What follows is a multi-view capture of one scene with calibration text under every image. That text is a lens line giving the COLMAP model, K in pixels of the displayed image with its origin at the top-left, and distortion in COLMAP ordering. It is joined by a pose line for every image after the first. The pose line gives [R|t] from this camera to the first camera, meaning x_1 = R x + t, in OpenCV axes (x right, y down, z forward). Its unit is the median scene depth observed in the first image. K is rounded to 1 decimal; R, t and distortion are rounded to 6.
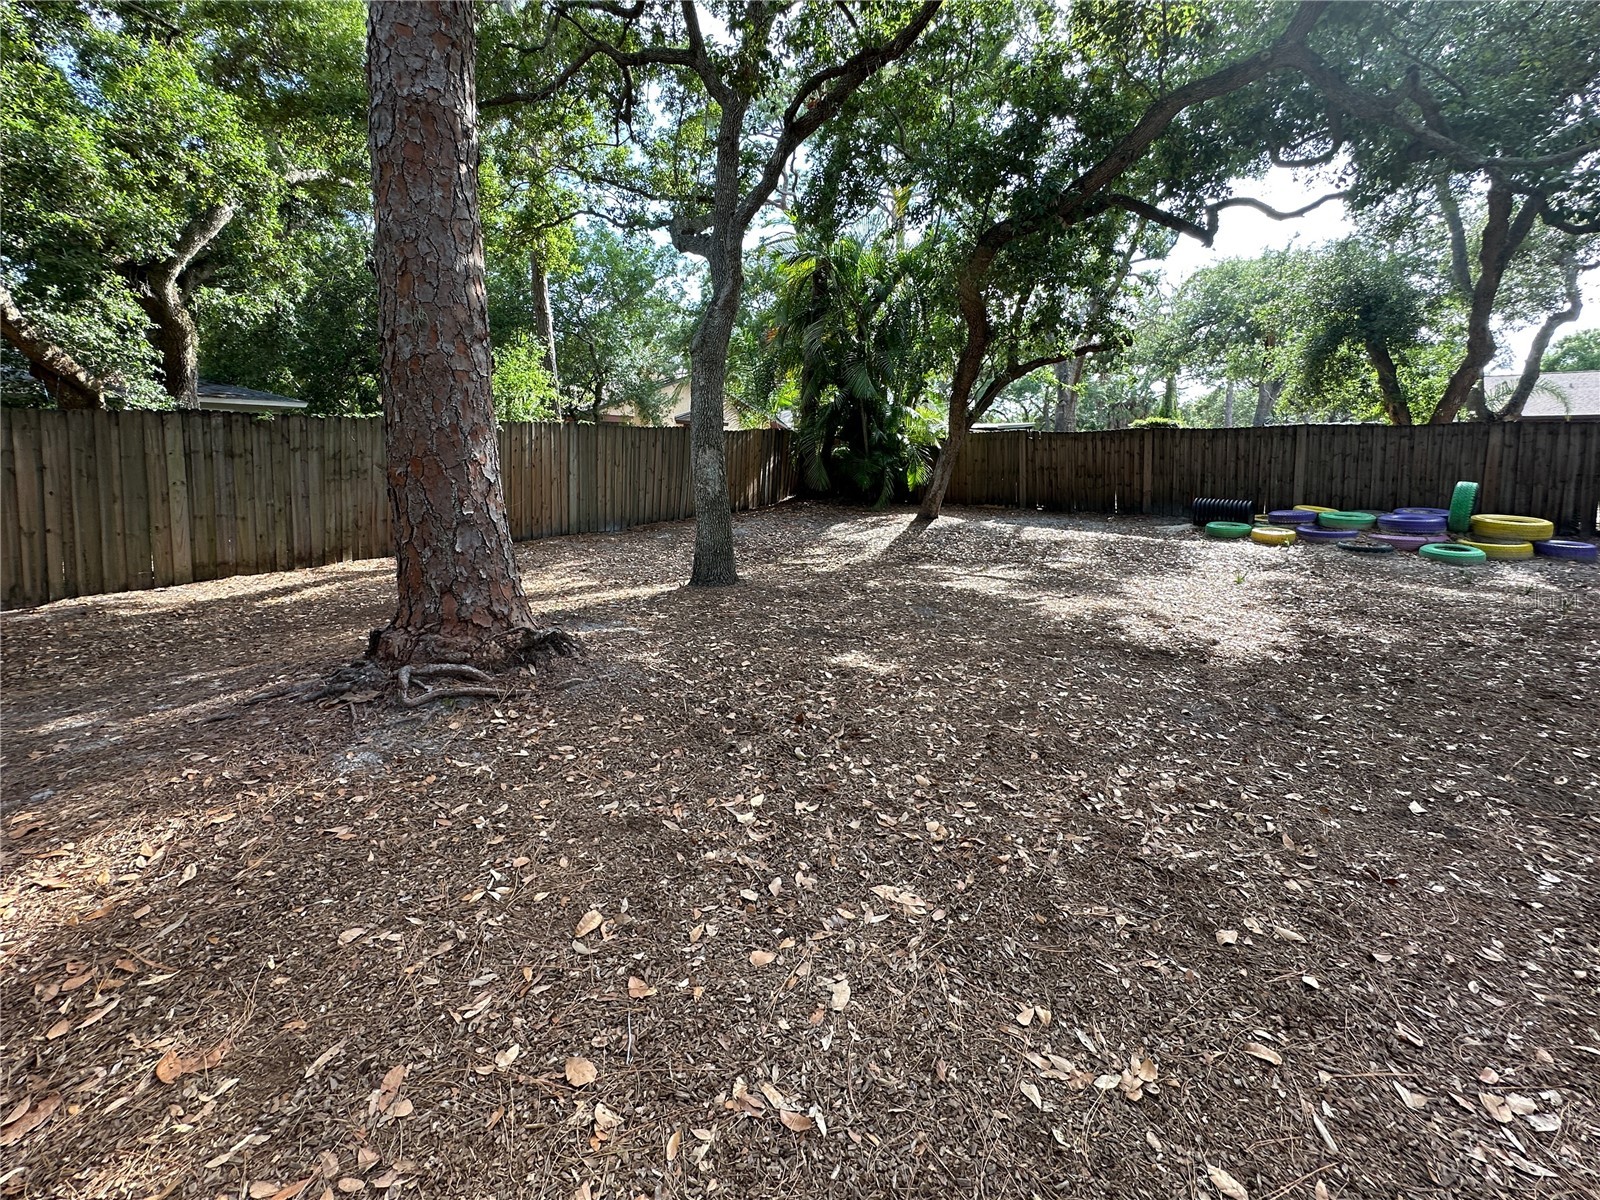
lens RADIAL K [[645.8, 0, 791.5], [0, 645.8, 491.5], [0, 0, 1]] dist [-0.009175, 0.001593]
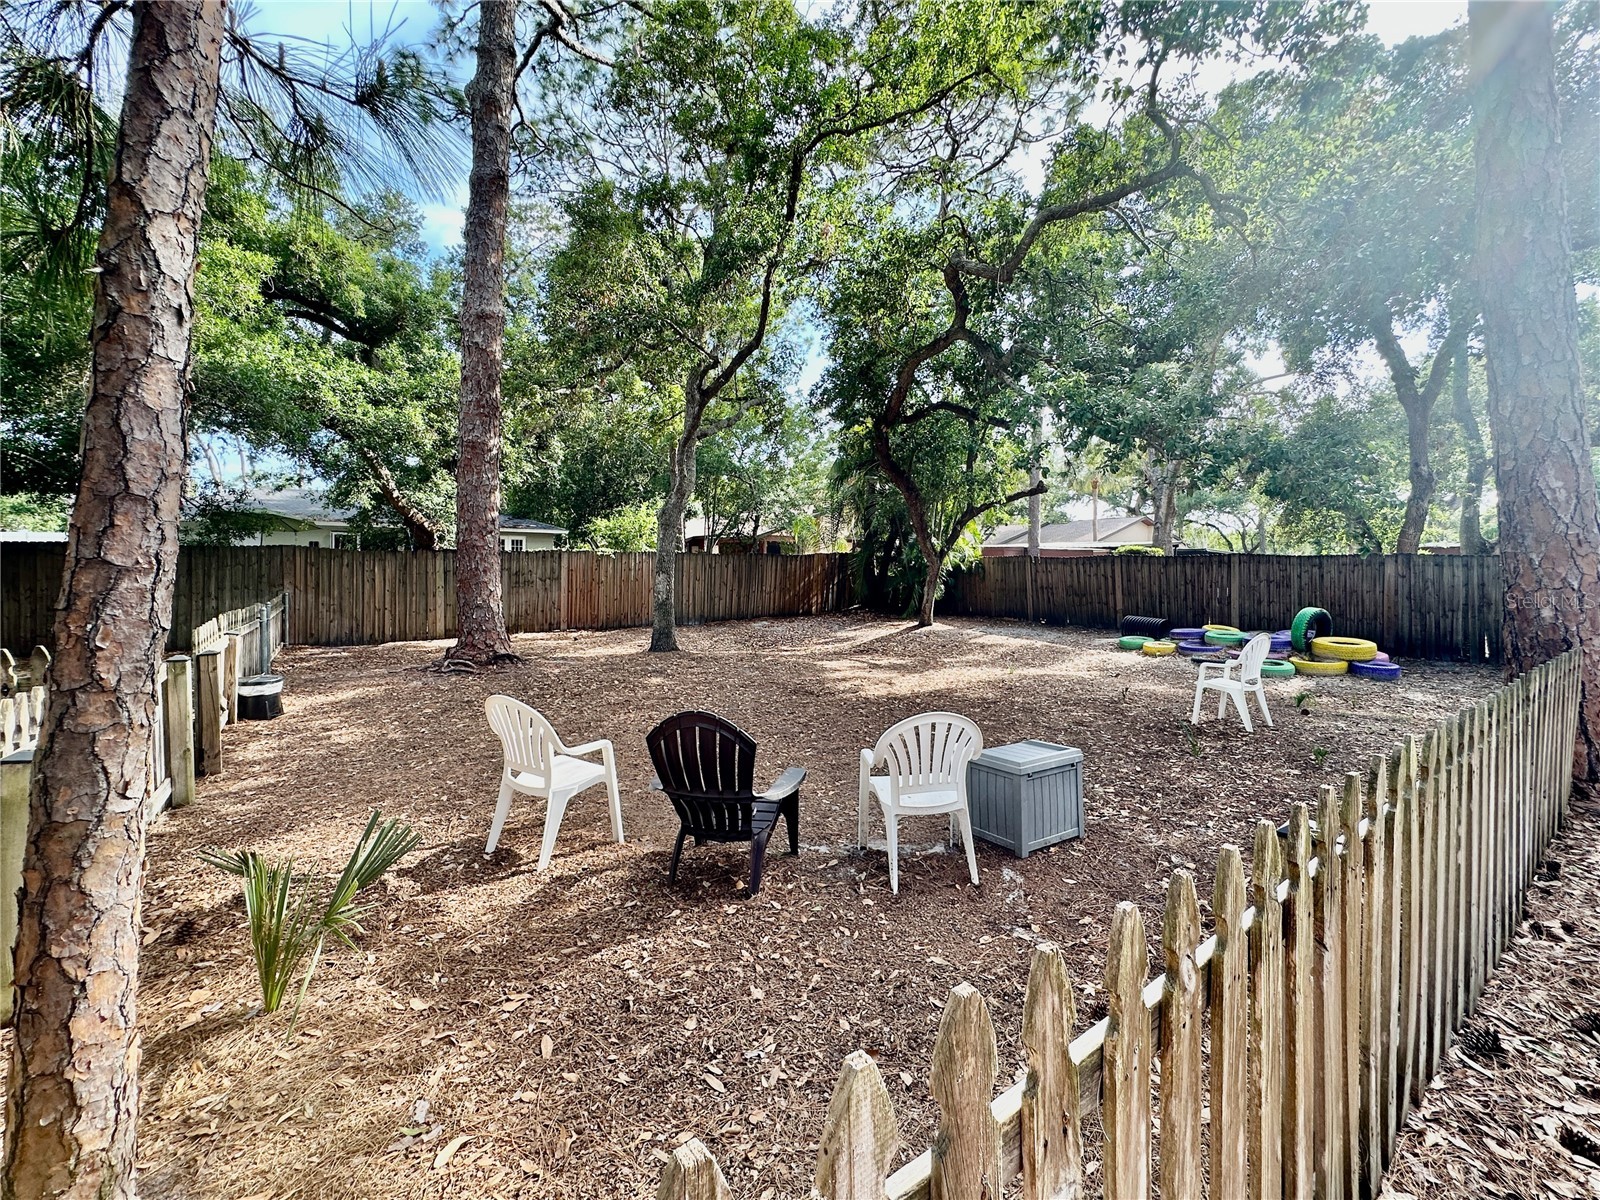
lens RADIAL K [[645.8, 0, 843.6], [0, 645.8, 578.1], [0, 0, 1]] dist [-0.009175, 0.001593]
pose [[0.948882, 0.016122, -0.315219, 0.659083], [-0.027131, 0.999164, -0.030568, -0.011475], [0.314462, 0.037558, 0.948527, -0.380719]]
